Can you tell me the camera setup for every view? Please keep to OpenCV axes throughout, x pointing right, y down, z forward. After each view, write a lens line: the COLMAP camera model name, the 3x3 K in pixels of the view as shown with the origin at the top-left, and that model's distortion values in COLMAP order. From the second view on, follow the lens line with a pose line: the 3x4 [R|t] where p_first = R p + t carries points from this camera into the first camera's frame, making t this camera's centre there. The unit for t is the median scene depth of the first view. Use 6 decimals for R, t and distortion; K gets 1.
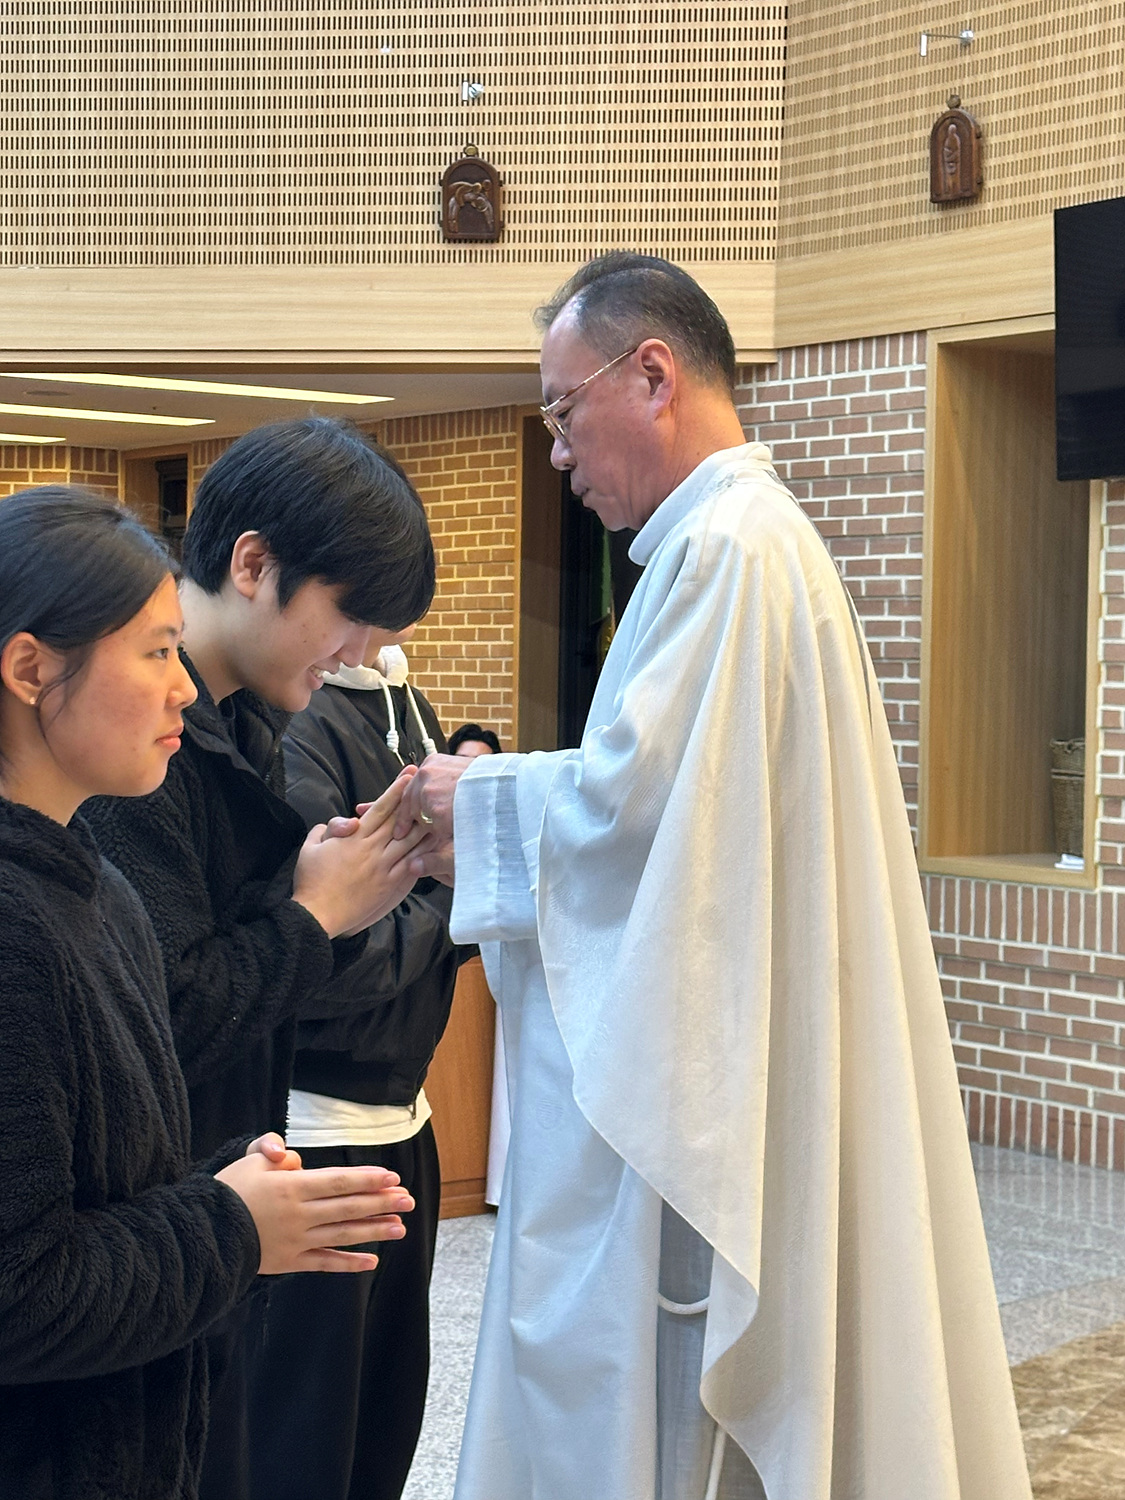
lens RADIAL K [[2937.5, 0, 545.8], [0, 2937.5, 745.5], [0, 0, 1]] dist [0.111851, 0.138425]
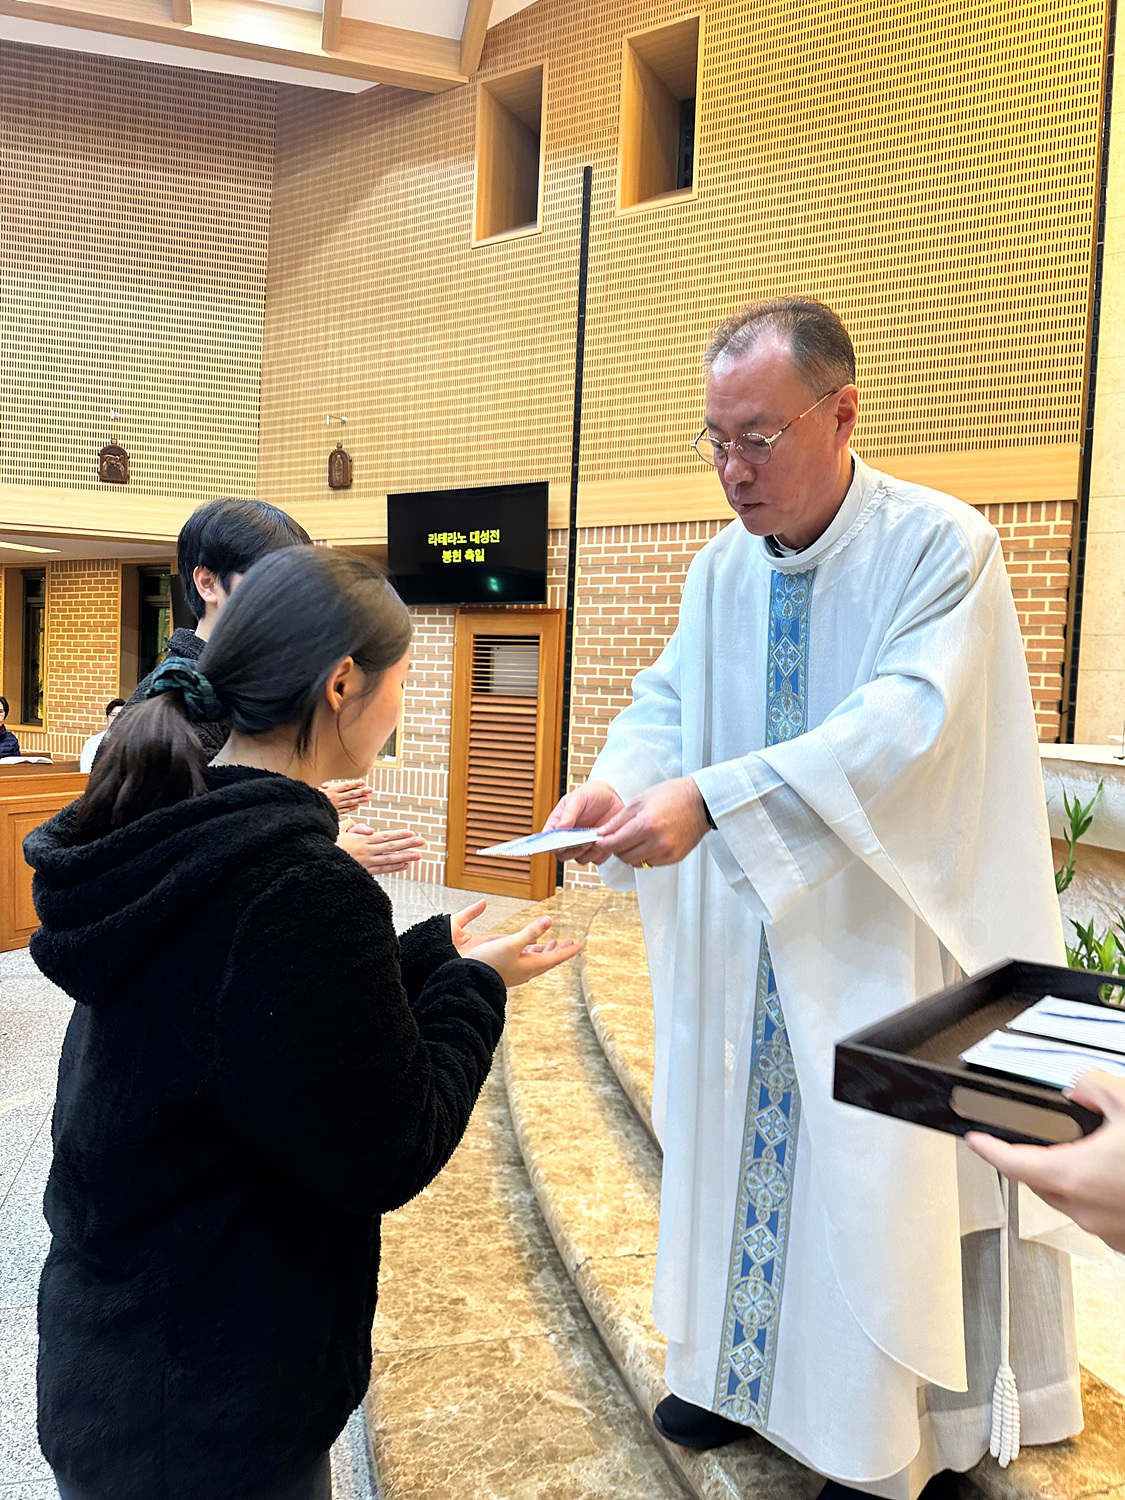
lens RADIAL K [[1051.9, 0, 553.8], [0, 1051.9, 747.8], [0, 0, 1]] dist [0.126814, -0.229513]
pose [[0.905715, -0.001797, 0.423883, -0.068667], [-0.014684, 0.999258, 0.035613, -0.003169], [-0.423633, -0.038480, 0.905016, 0.115657]]
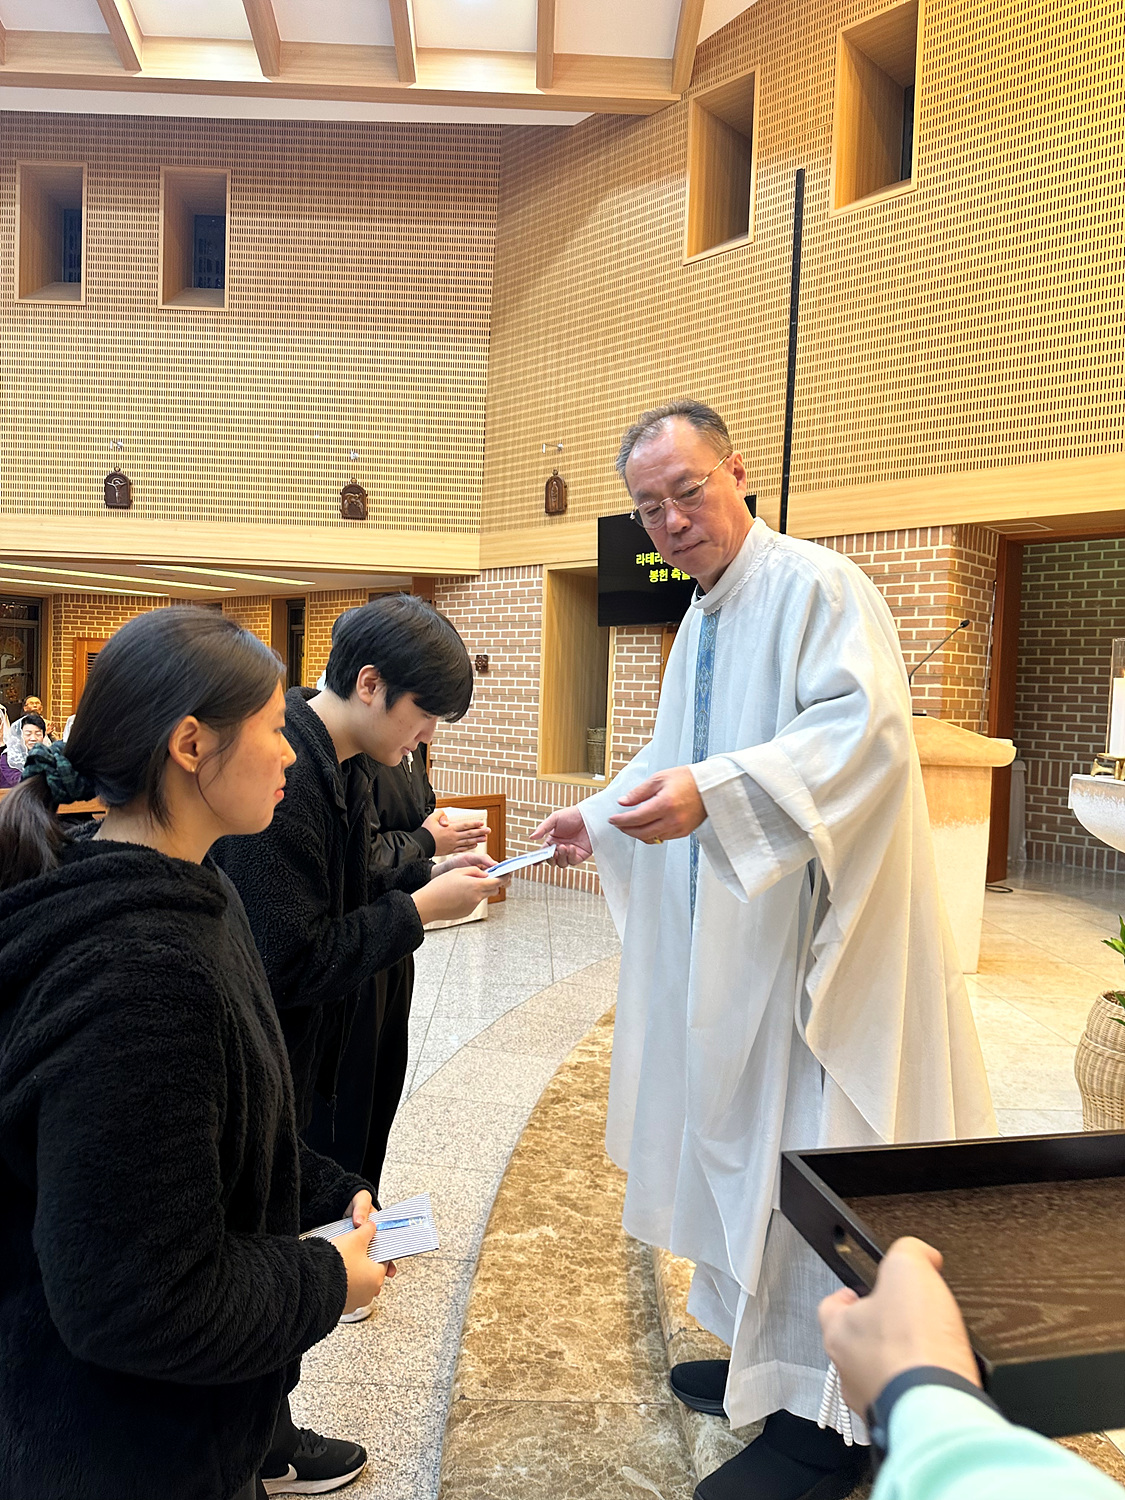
lens RADIAL K [[1045.0, 0, 553.8], [0, 1045.0, 746.8], [0, 0, 1]] dist [0.172909, -0.368823]
pose [[0.980573, 0.006872, 0.196032, -0.033670], [-0.012505, 0.999543, 0.027510, -0.009785], [-0.195753, -0.029427, 0.980212, 0.112436]]
